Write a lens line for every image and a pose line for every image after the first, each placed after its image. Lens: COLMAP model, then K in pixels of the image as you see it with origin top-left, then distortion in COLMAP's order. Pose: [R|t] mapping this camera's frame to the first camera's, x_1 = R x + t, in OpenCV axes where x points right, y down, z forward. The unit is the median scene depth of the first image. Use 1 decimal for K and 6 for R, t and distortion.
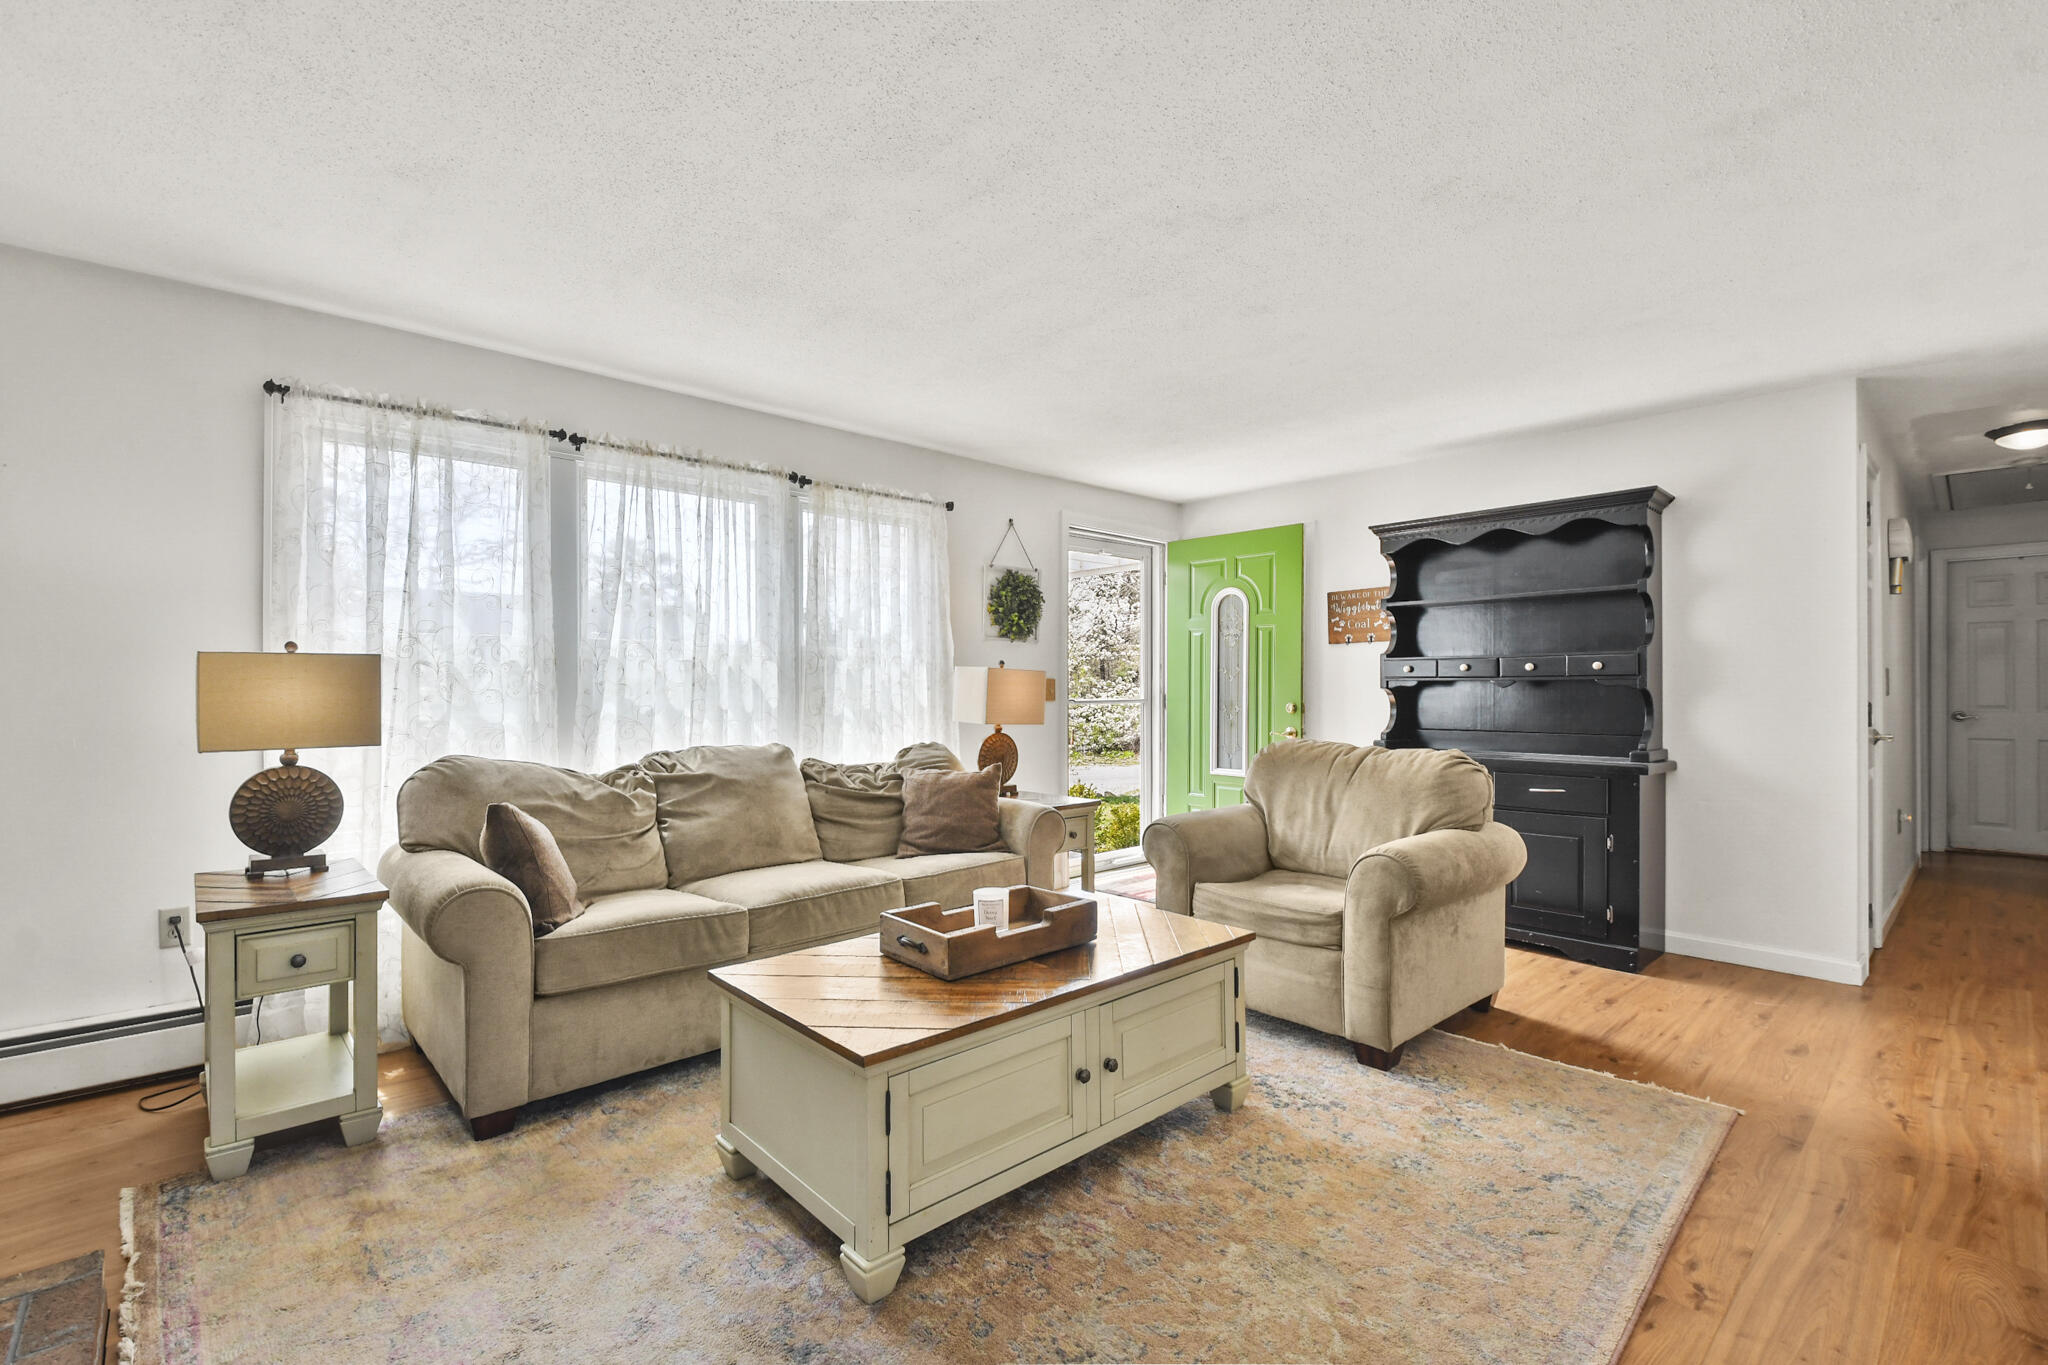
lens RADIAL K [[889.9, 0, 1013.8], [0, 889.9, 679.1], [0, 0, 1]] dist [0.000953, -0.000050]
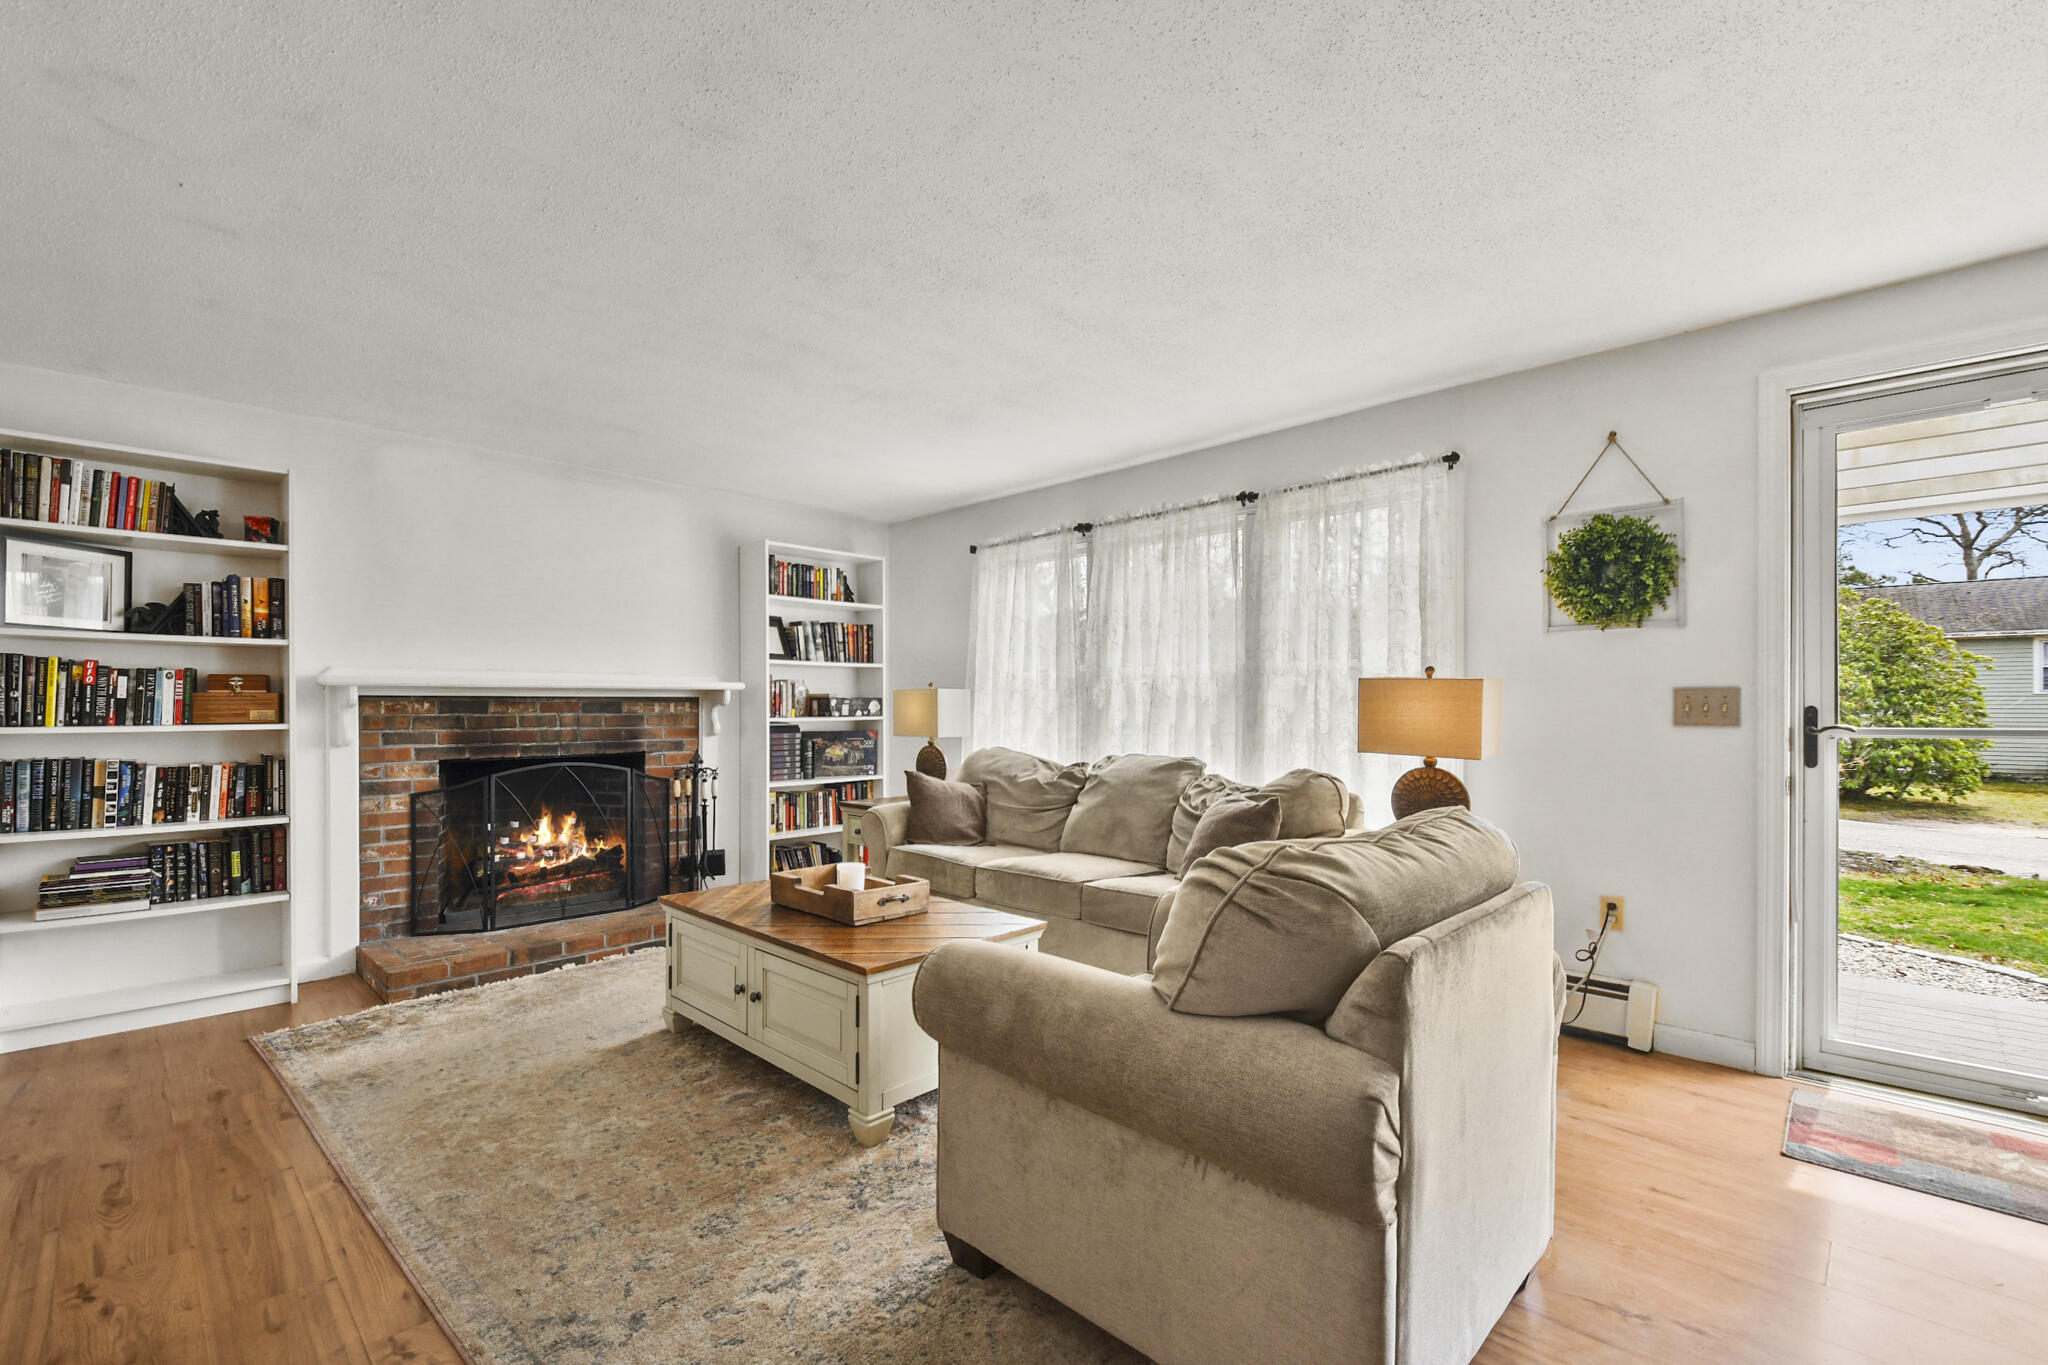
lens RADIAL K [[918.4, 0, 1024.0], [0, 918.4, 682.5], [0, 0, 1]] dist [0.022131, -0.000264]
pose [[0.052443, -0.027980, -0.998232, 0.921354], [0.016165, 0.999500, -0.027166, 0.009849], [0.998493, -0.014712, 0.052869, 0.820084]]
